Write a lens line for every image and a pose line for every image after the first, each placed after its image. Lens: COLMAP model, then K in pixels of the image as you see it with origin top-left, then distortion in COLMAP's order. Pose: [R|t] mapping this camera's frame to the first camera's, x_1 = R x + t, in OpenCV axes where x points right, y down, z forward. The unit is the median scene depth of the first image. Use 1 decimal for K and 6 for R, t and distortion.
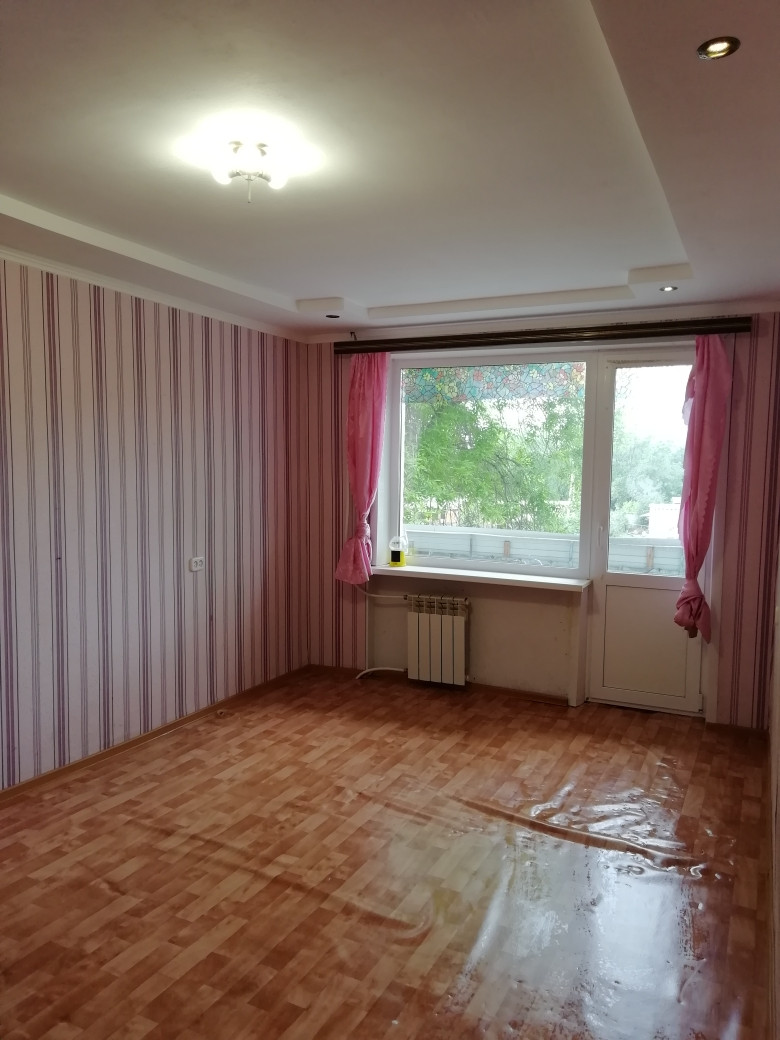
lens RADIAL K [[783.9, 0, 389.8], [0, 783.9, 522.7], [0, 0, 1]] dist [-0.008689, 0.028839]
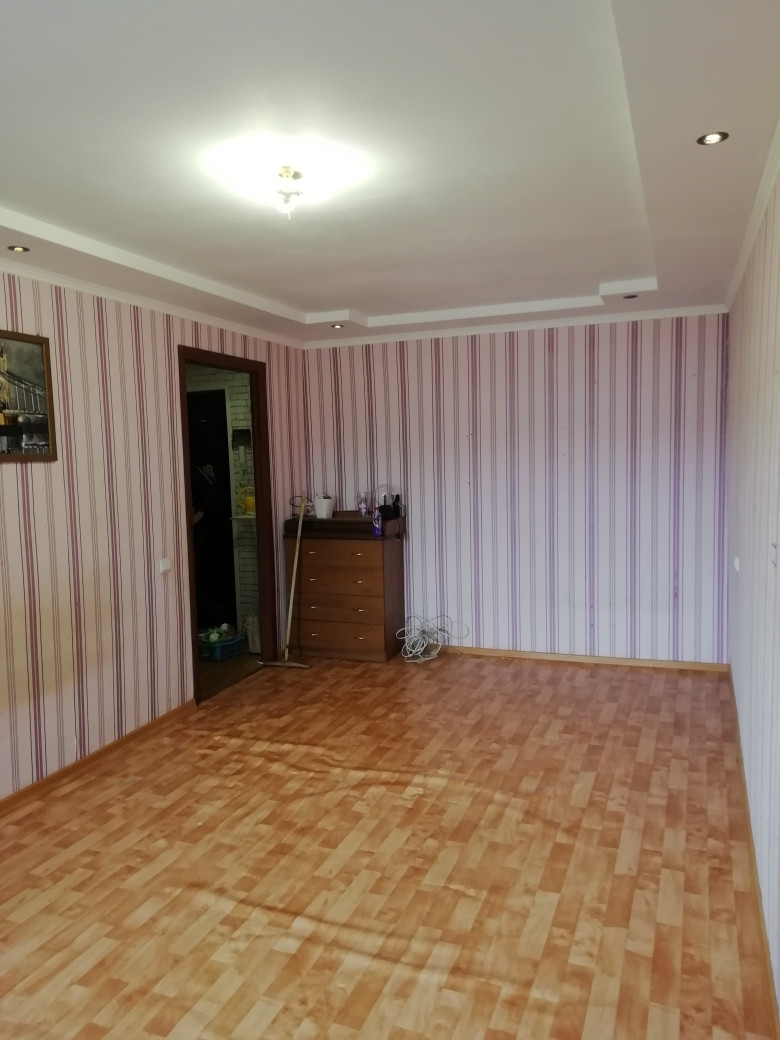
lens RADIAL K [[783.9, 0, 390.4], [0, 783.9, 520.1], [0, 0, 1]] dist [-0.008689, 0.028839]
pose [[-0.996500, 0.015931, -0.082058, -0.192076], [0.003266, 0.988341, 0.152222, -0.144802], [0.083527, 0.151421, -0.984934, 1.890384]]
